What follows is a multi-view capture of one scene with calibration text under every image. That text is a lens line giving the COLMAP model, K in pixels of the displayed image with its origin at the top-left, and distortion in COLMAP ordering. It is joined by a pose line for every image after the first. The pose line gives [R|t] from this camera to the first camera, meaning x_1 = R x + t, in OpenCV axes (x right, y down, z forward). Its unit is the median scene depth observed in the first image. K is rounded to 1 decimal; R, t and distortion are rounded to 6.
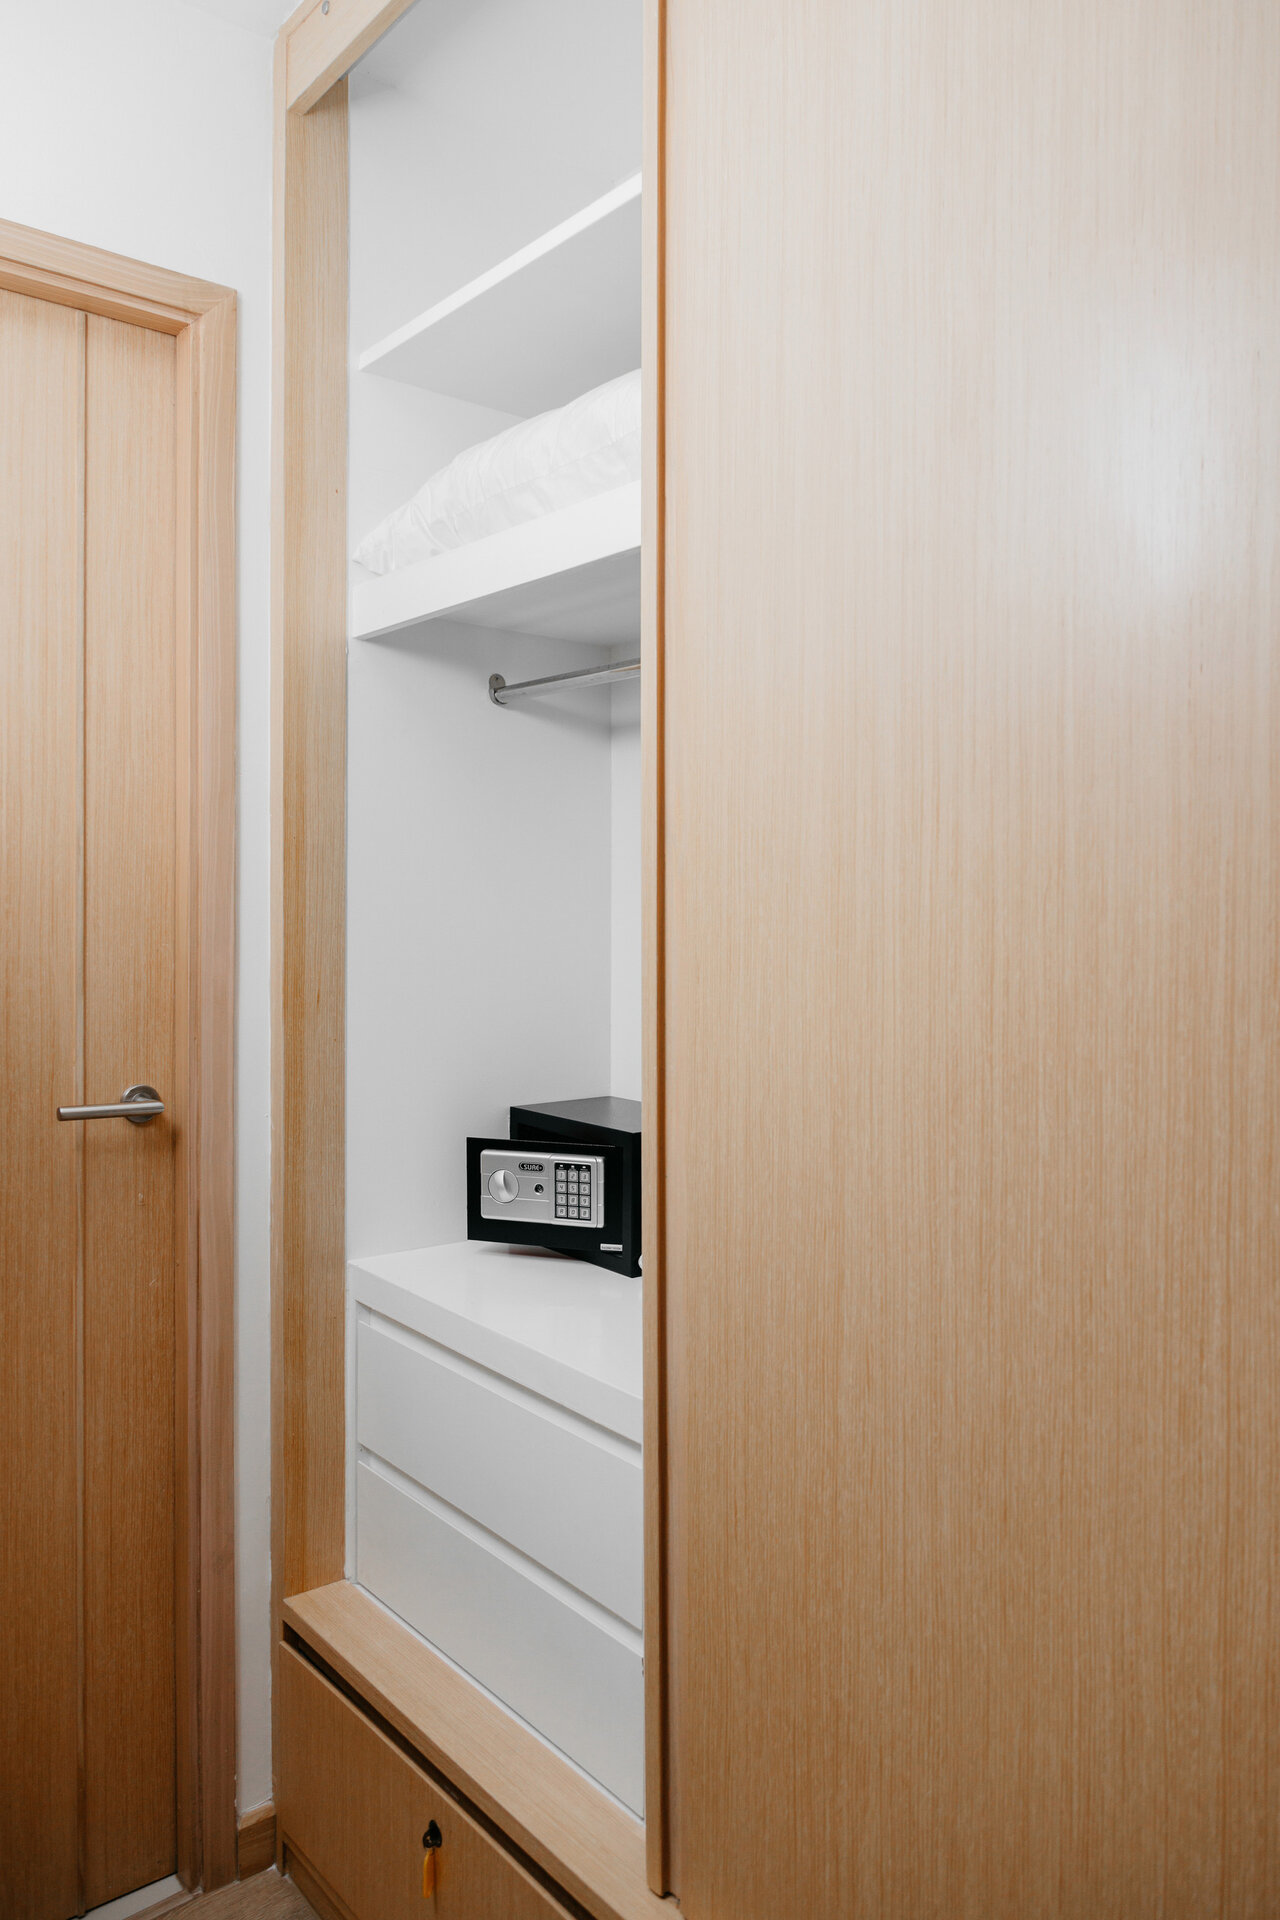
lens RADIAL K [[1298.9, 0, 640.0], [0, 1298.9, 960.0], [0, 0, 1]] dist [0.001950, -0.004390]
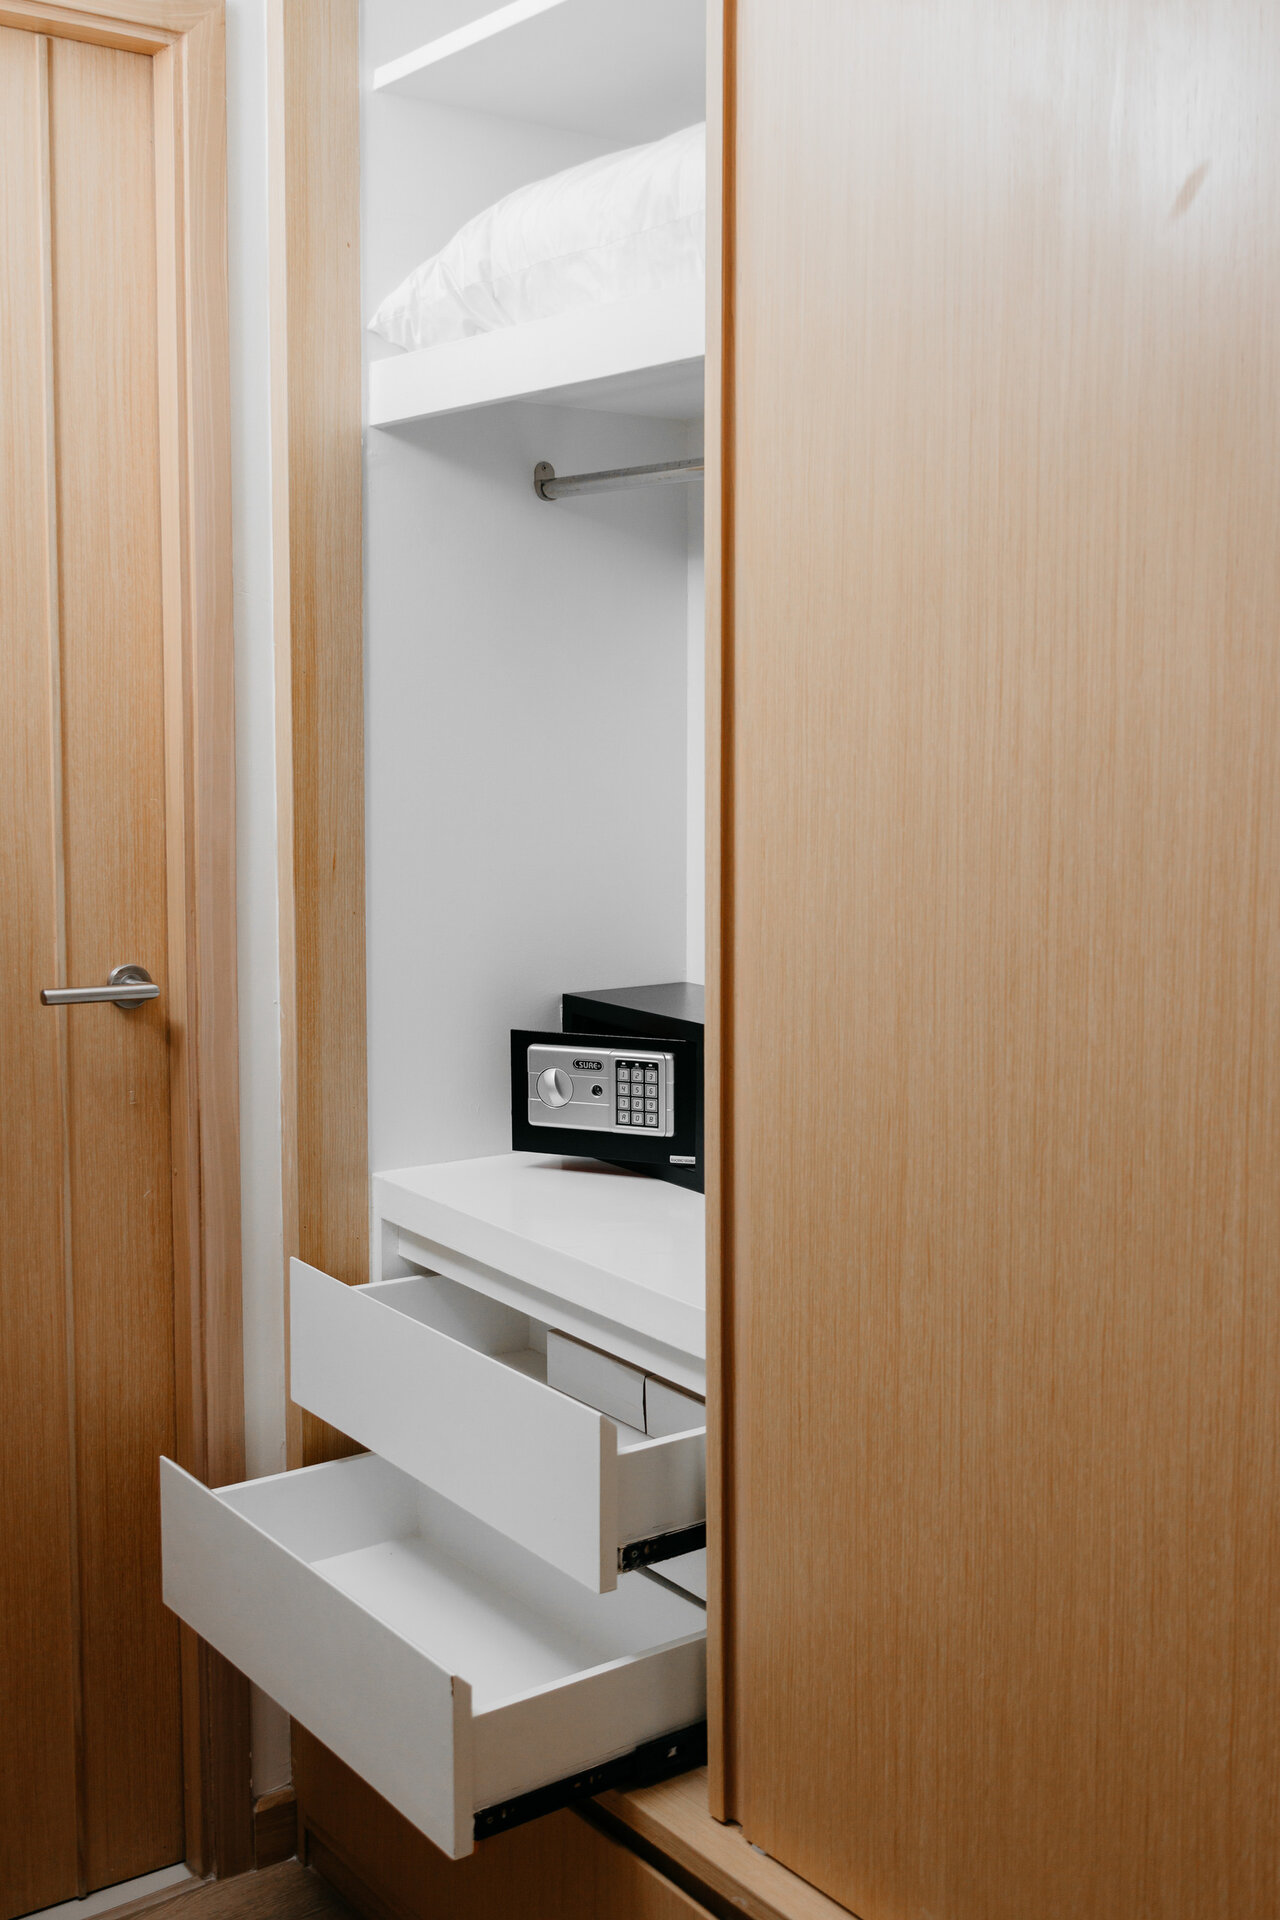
lens RADIAL K [[1907.9, 0, 698.0], [0, 1907.9, 957.6], [0, 0, 1]] dist [0.019442, -0.002218]
pose [[0.999557, 0.005687, -0.029208, 0.028166], [-0.003046, 0.995966, 0.089682, -0.024863], [0.029600, -0.089554, 0.995542, -0.266745]]
